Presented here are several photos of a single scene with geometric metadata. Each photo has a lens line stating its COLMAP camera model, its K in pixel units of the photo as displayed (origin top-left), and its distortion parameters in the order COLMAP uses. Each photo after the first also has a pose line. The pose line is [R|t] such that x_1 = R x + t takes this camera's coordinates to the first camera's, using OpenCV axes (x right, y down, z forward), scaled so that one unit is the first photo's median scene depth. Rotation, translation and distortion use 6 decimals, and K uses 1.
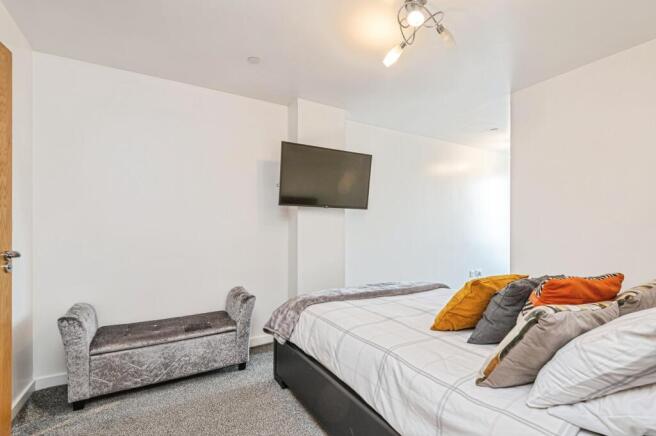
lens RADIAL K [[292.2, 0, 328.0], [0, 292.2, 218.0], [0, 0, 1]] dist [0.000403, 0.000125]
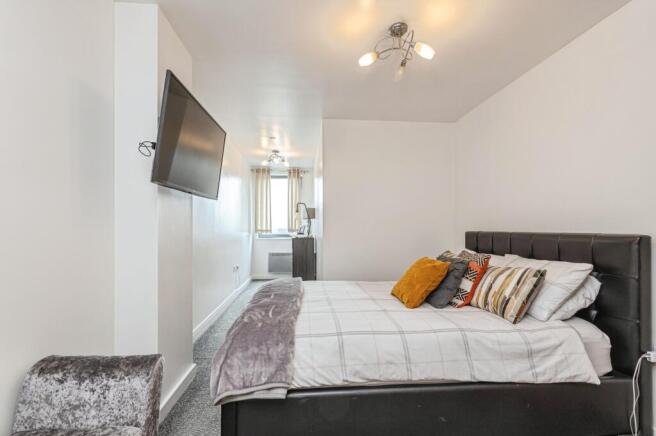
lens RADIAL K [[292.2, 0, 328.0], [0, 292.2, 218.0], [0, 0, 1]] dist [0.000403, 0.000125]
pose [[0.463993, 0.017046, 0.885675, -1.275553], [-0.020103, 0.999760, -0.008709, 0.029277], [-0.885611, -0.013764, 0.464224, 1.081327]]
